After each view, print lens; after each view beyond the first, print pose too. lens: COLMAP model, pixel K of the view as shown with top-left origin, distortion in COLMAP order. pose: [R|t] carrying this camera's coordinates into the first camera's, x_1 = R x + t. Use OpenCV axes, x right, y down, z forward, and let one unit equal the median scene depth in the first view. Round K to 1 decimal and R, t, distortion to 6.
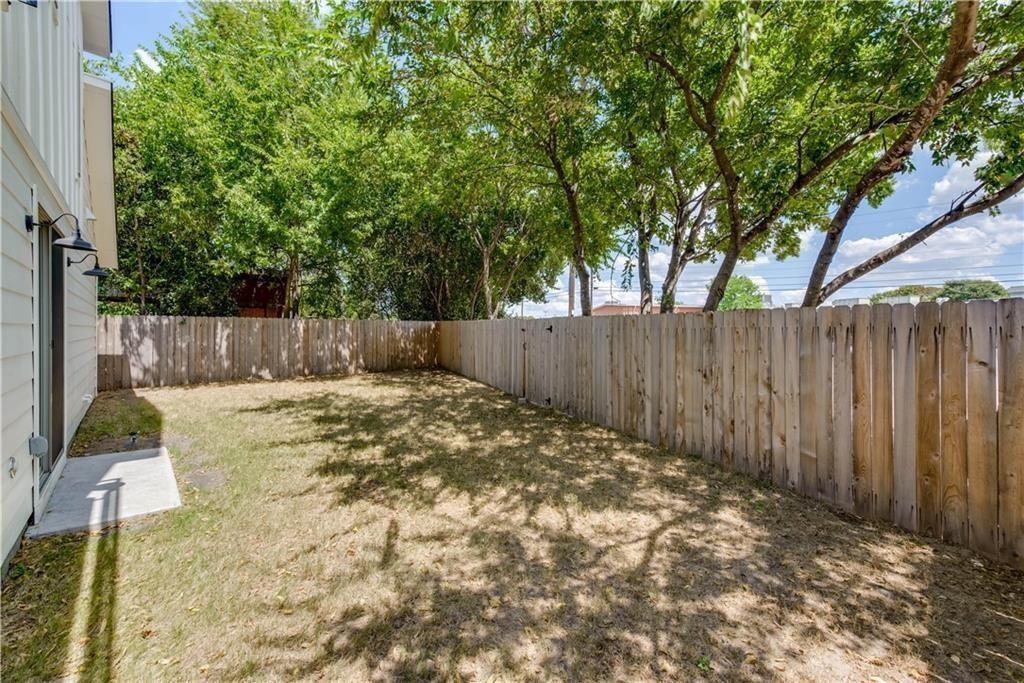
lens RADIAL K [[413.5, 0, 512.2], [0, 413.5, 342.2], [0, 0, 1]] dist [0.000237, -0.003182]
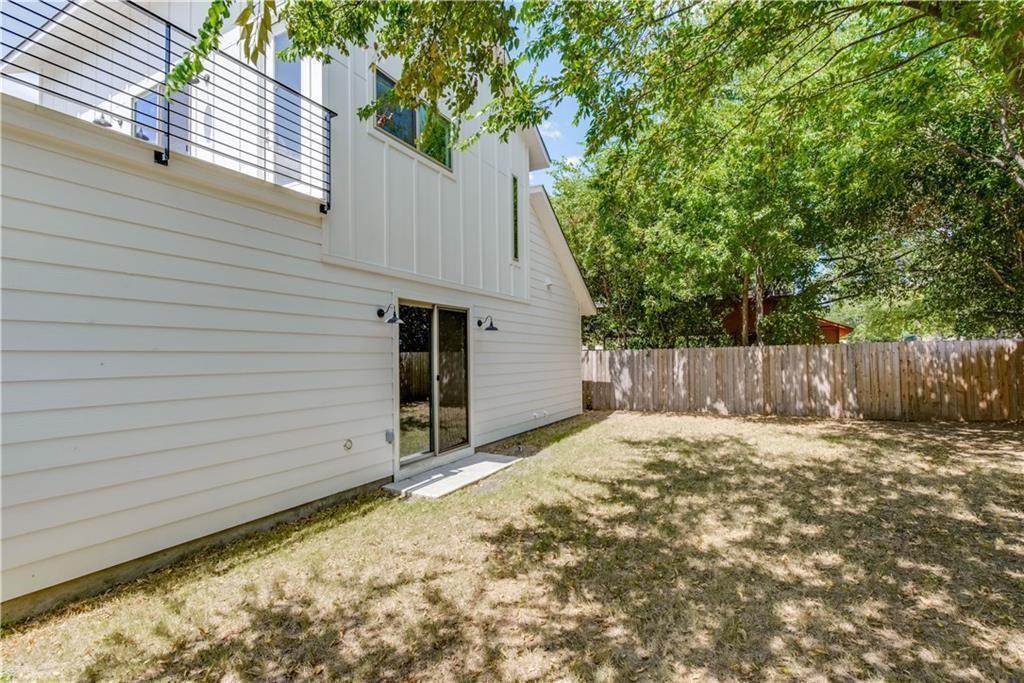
lens RADIAL K [[472.6, 0, 515.8], [0, 472.6, 338.1], [0, 0, 1]] dist [0.001071, -0.000297]
pose [[0.323566, -0.049593, -0.944905, 0.302157], [-0.006315, 0.998490, -0.054568, -0.018893], [0.946185, 0.023624, 0.322764, 0.274191]]
